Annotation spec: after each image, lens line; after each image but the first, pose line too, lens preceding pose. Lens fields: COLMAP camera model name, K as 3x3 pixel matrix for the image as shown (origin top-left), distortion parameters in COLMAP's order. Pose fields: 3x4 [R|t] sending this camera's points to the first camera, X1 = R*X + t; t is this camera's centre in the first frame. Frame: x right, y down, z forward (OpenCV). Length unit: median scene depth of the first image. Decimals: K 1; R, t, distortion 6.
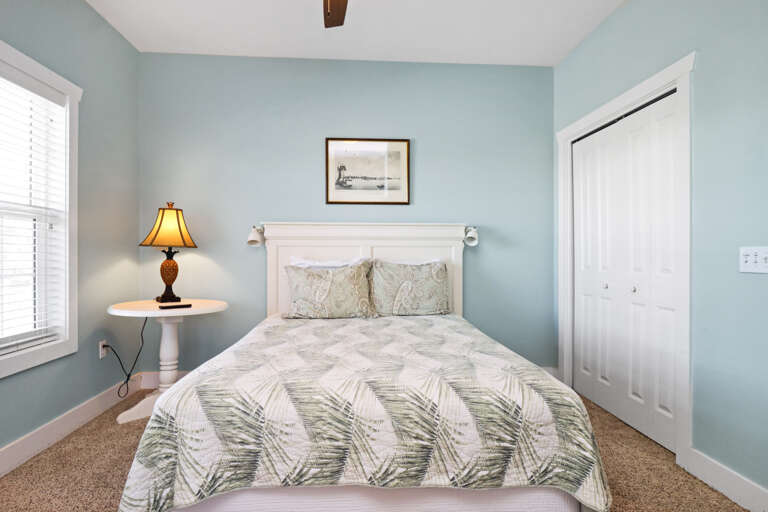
lens RADIAL K [[422.4, 0, 384.3], [0, 422.4, 253.3], [0, 0, 1]] dist [0.000417, -0.003083]
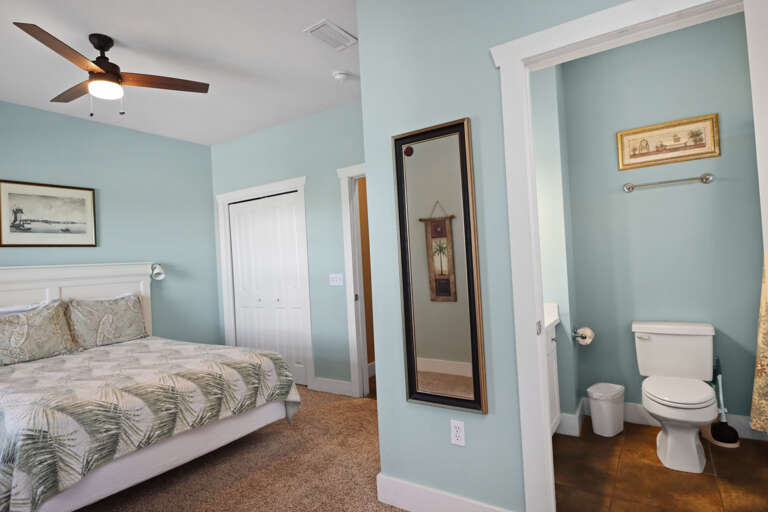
lens RADIAL K [[422.4, 0, 382.0], [0, 422.4, 252.3], [0, 0, 1]] dist [0.000417, -0.003083]
pose [[0.614906, -0.022182, 0.788288, -0.404412], [0.055735, 0.998327, -0.015384, -0.046253], [-0.786628, 0.053395, 0.615114, -0.320371]]
